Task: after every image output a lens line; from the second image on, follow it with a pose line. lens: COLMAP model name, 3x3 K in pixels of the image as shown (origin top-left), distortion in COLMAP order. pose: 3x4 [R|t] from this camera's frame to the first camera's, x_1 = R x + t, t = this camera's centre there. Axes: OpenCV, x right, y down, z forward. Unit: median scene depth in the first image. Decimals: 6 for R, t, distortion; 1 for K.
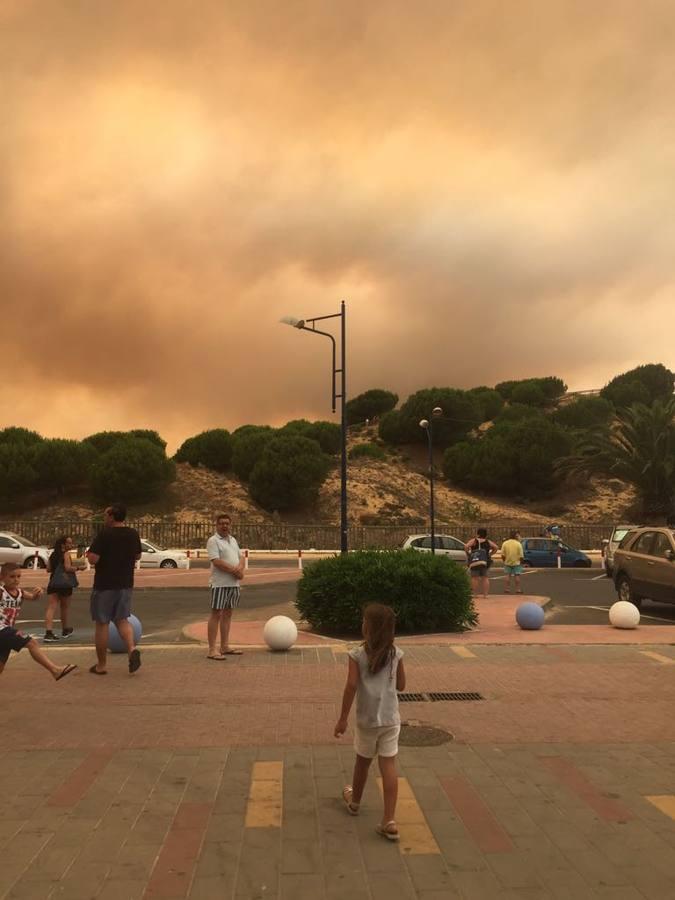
lens RADIAL K [[749.7, 0, 337.5], [0, 749.7, 450.0], [0, 0, 1]] dist [0.036926, -0.006407]
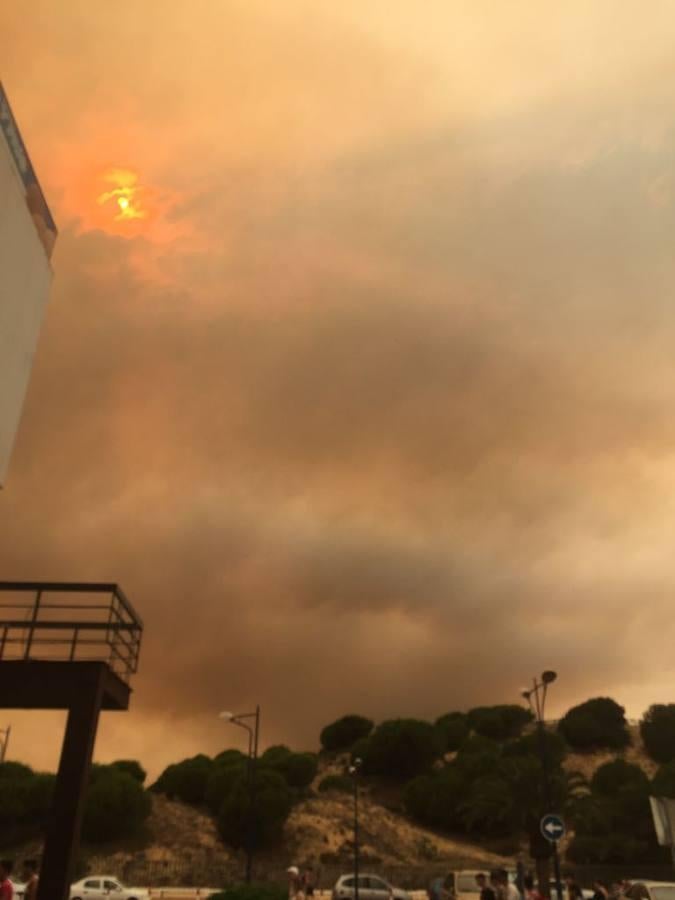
lens RADIAL K [[749.7, 0, 337.5], [0, 749.7, 450.0], [0, 0, 1]] dist [0.036926, -0.006407]
pose [[0.999971, 0.007166, -0.002421, 0.048571], [-0.007544, 0.921604, -0.388059, -0.021188], [-0.000549, 0.388066, 0.921631, -0.192836]]
